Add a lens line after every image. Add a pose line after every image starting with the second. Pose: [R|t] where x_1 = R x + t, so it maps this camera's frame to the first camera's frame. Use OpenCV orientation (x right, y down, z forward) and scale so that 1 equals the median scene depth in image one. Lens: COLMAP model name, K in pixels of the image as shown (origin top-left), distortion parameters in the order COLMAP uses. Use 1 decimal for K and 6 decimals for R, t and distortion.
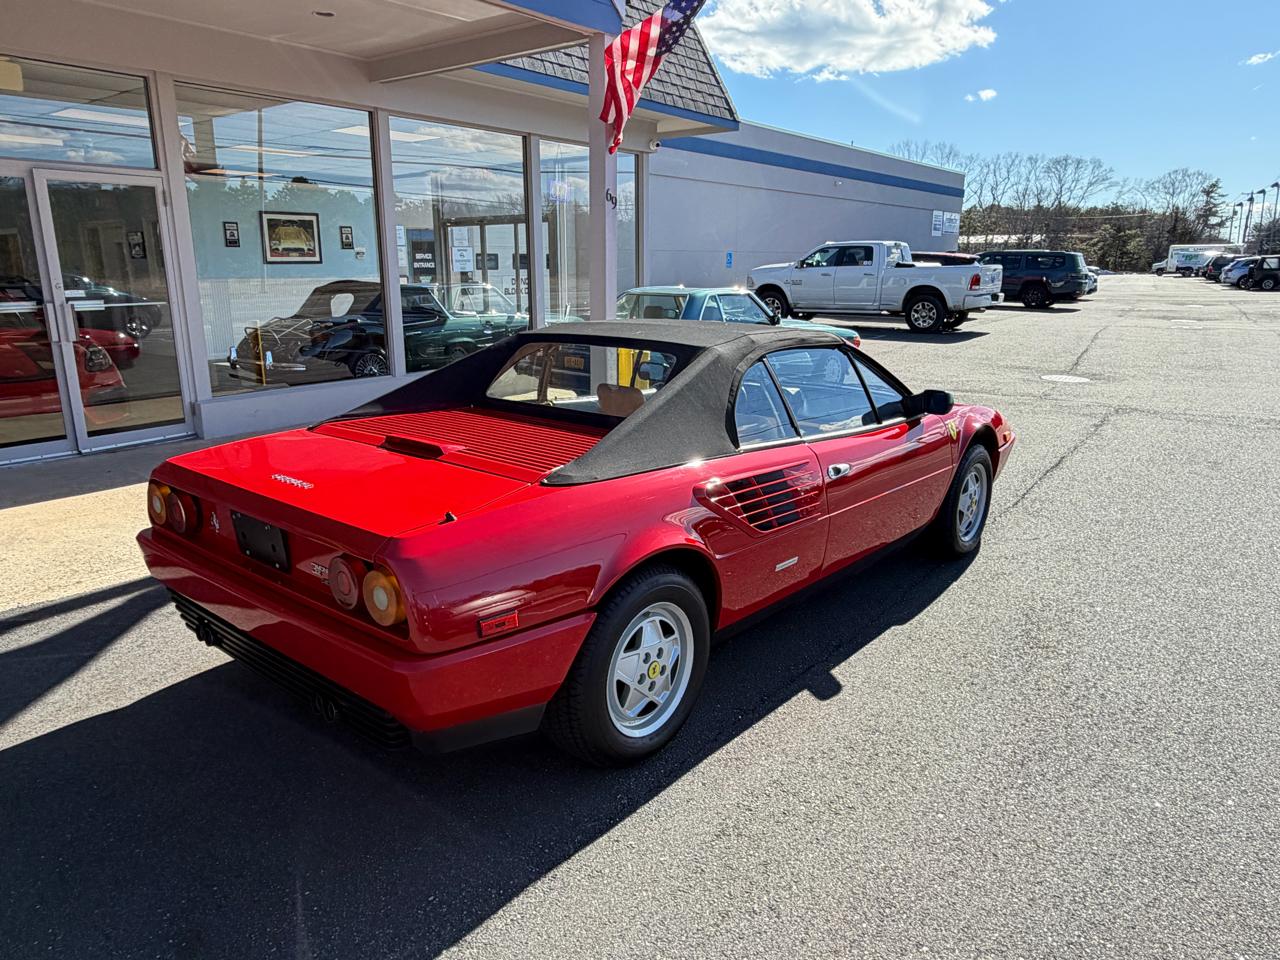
lens RADIAL K [[869.5, 0, 638.2], [0, 869.5, 479.5], [0, 0, 1]] dist [-0.006174, -0.001476]
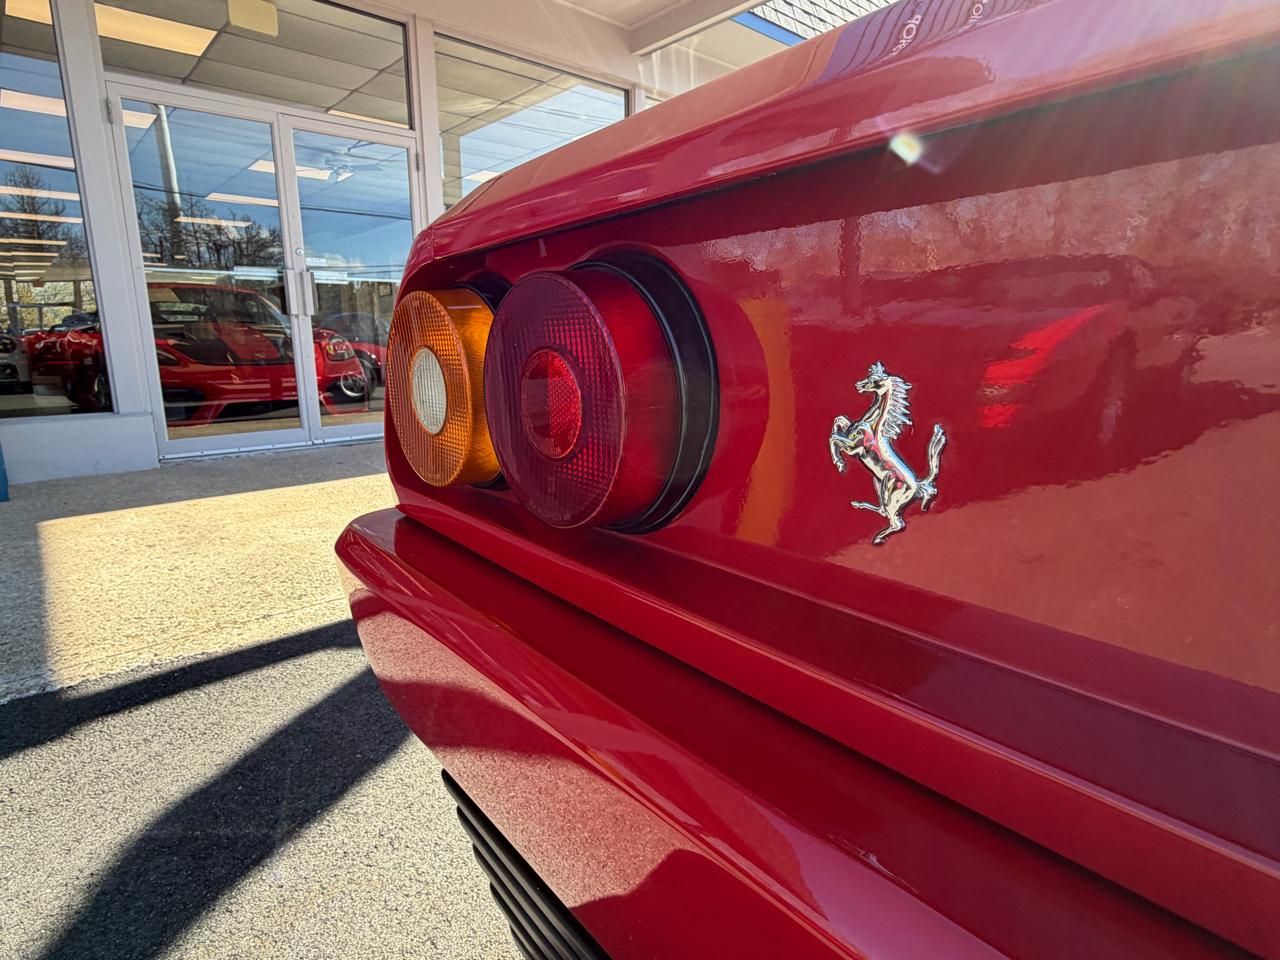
lens RADIAL K [[694.9, 0, 607.8], [0, 694.9, 484.2], [0, 0, 1]] dist [0.003228, 0.001549]
pose [[0.979124, 0.029942, -0.201045, -0.381076], [-0.038648, 0.998471, -0.039517, 0.046232], [0.199554, 0.046462, 0.978785, 0.673422]]
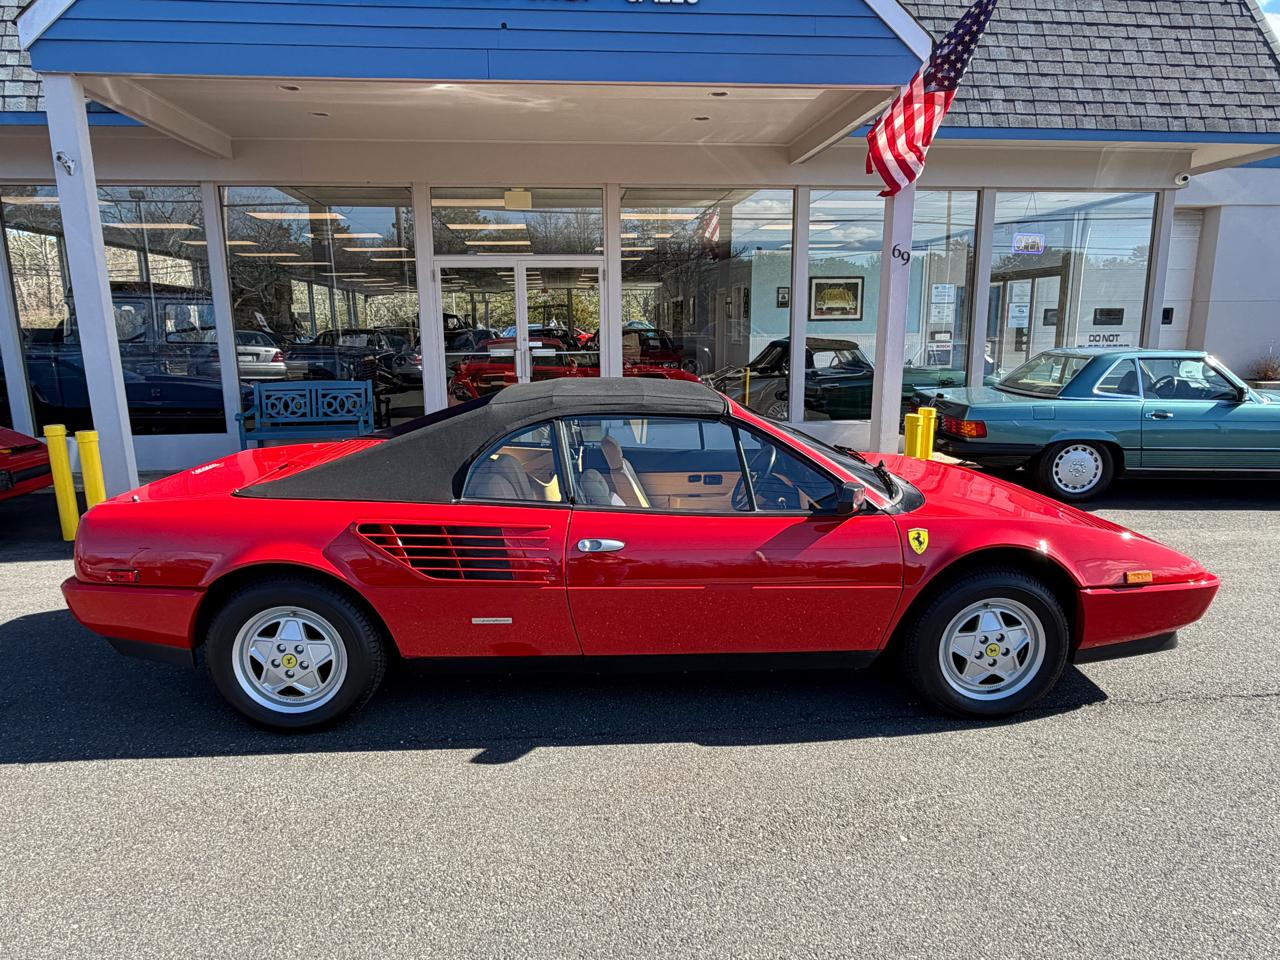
lens RADIAL K [[799.2, 0, 642.8], [0, 799.2, 472.3], [0, 0, 1]] dist [0.006628, -0.004953]
pose [[0.682526, 0.130507, -0.719115, 0.808797], [-0.169257, 0.985404, 0.018189, -0.103018], [0.710992, 0.109300, 0.694653, 0.396494]]
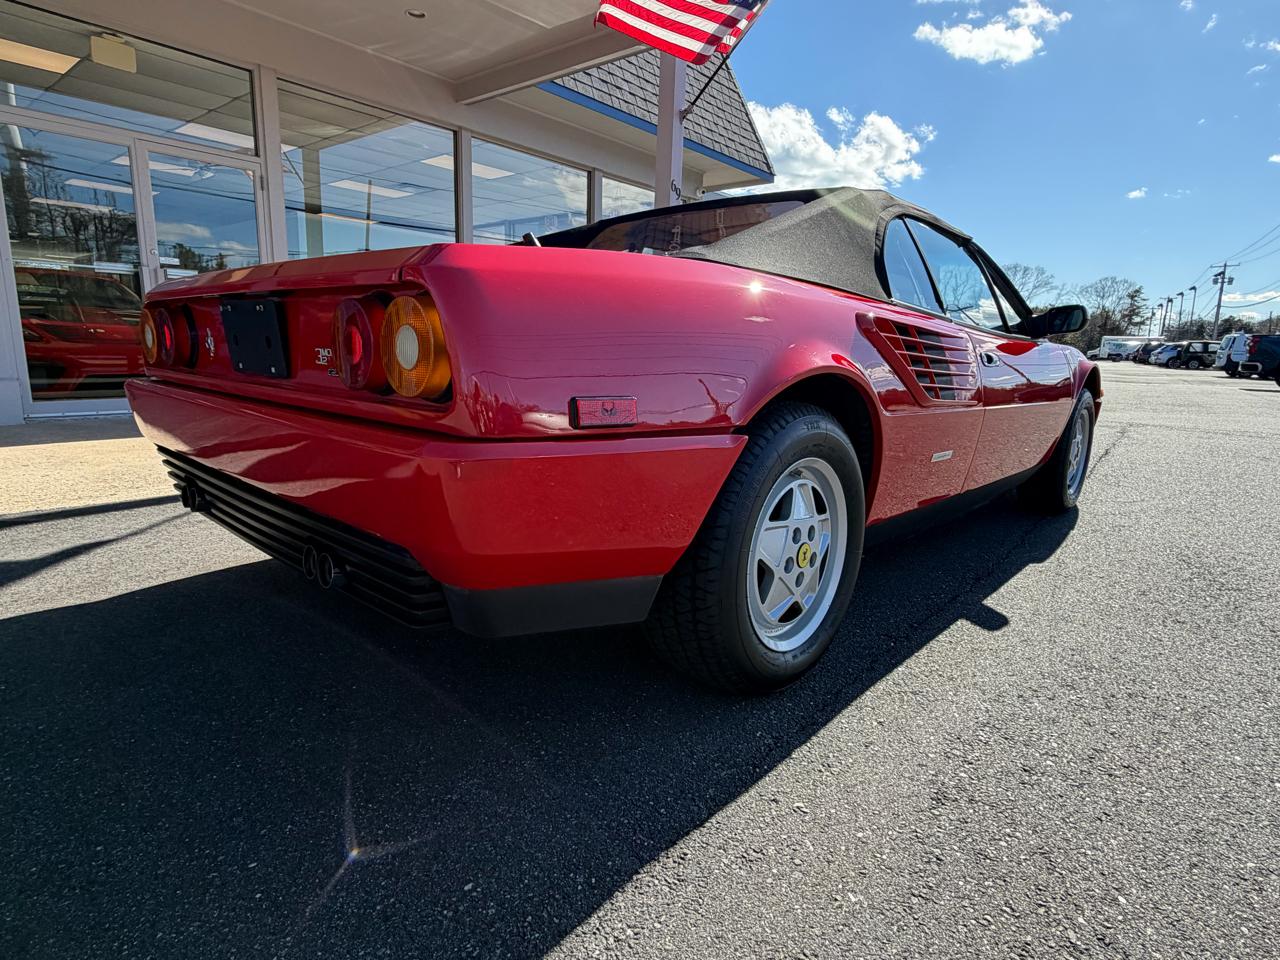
lens RADIAL K [[695.4, 0, 635.8], [0, 695.4, 482.4], [0, 0, 1]] dist [-0.000340, 0.001110]
pose [[0.998868, 0.033402, -0.033880, -0.072270], [-0.035020, 0.998217, -0.048344, 0.139106], [0.032205, 0.049475, 0.998256, 0.314354]]
